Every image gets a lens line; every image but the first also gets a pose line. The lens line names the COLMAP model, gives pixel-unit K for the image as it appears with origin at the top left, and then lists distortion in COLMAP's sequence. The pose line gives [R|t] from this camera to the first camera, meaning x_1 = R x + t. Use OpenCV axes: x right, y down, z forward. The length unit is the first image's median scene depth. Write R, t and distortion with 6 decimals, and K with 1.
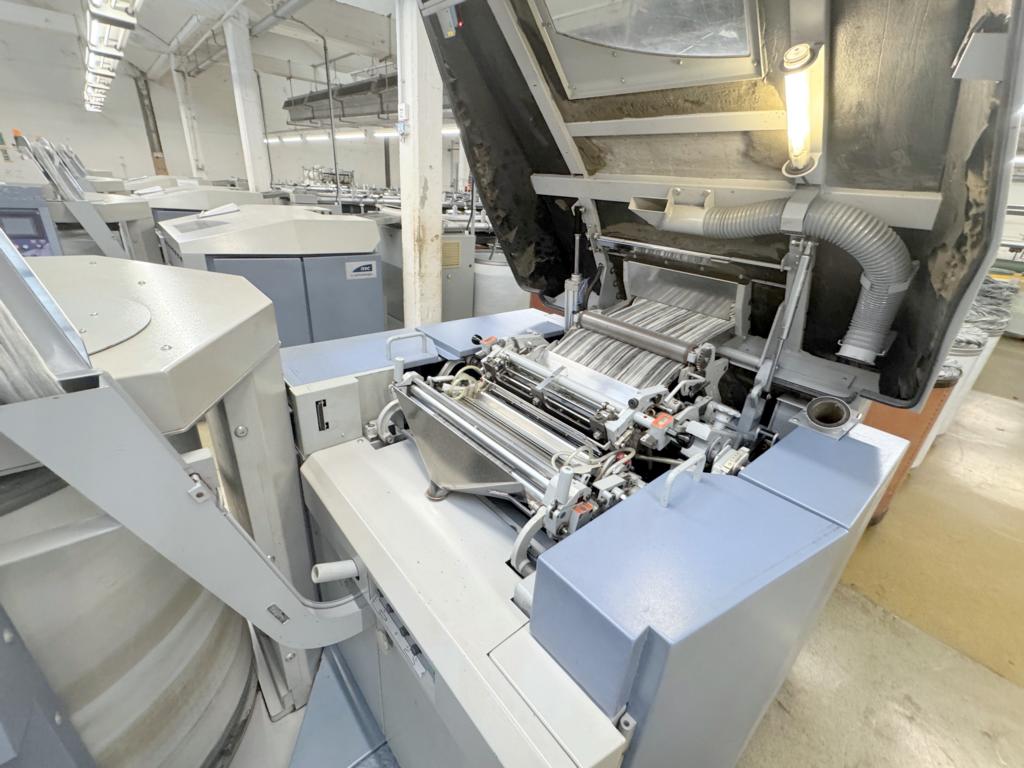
lens RADIAL K [[439.6, 0, 507.9], [0, 439.6, 386.1], [0, 0, 1]] dist [-0.002425, 0.000718]
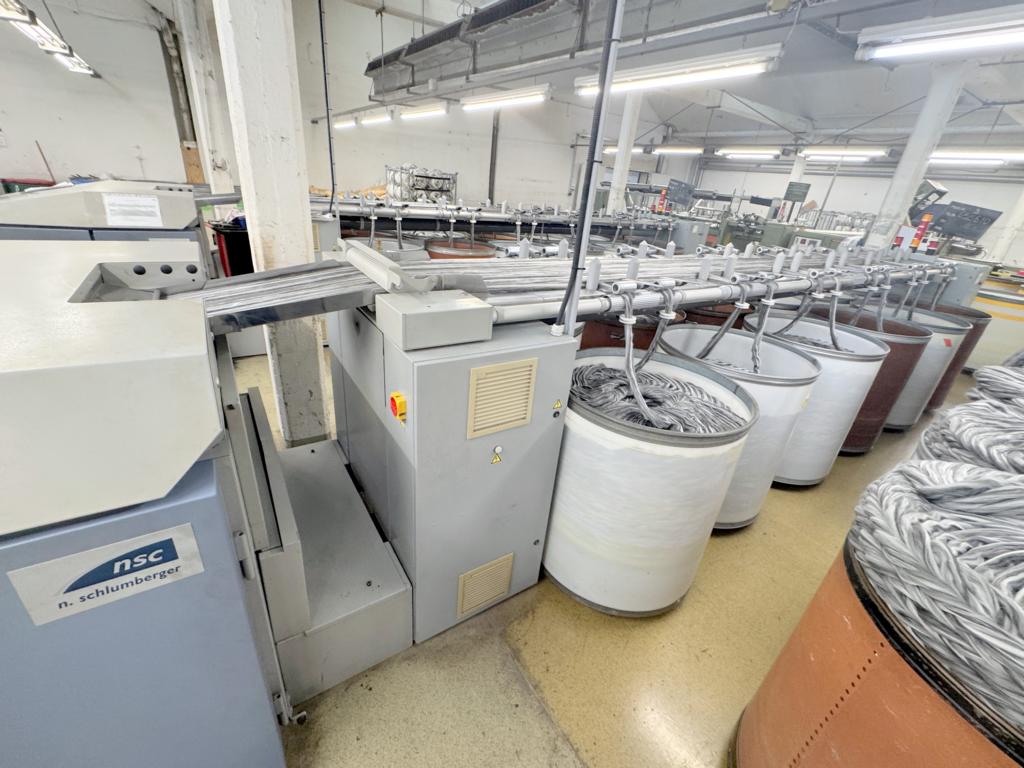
lens RADIAL K [[439.6, 0, 512.4], [0, 439.6, 383.2], [0, 0, 1]] dist [-0.002425, 0.000718]
pose [[0.991787, 0.070506, -0.106709, -0.195102], [-0.071381, 0.997439, -0.004402, -0.192116], [0.106126, 0.011982, 0.994281, 0.384672]]
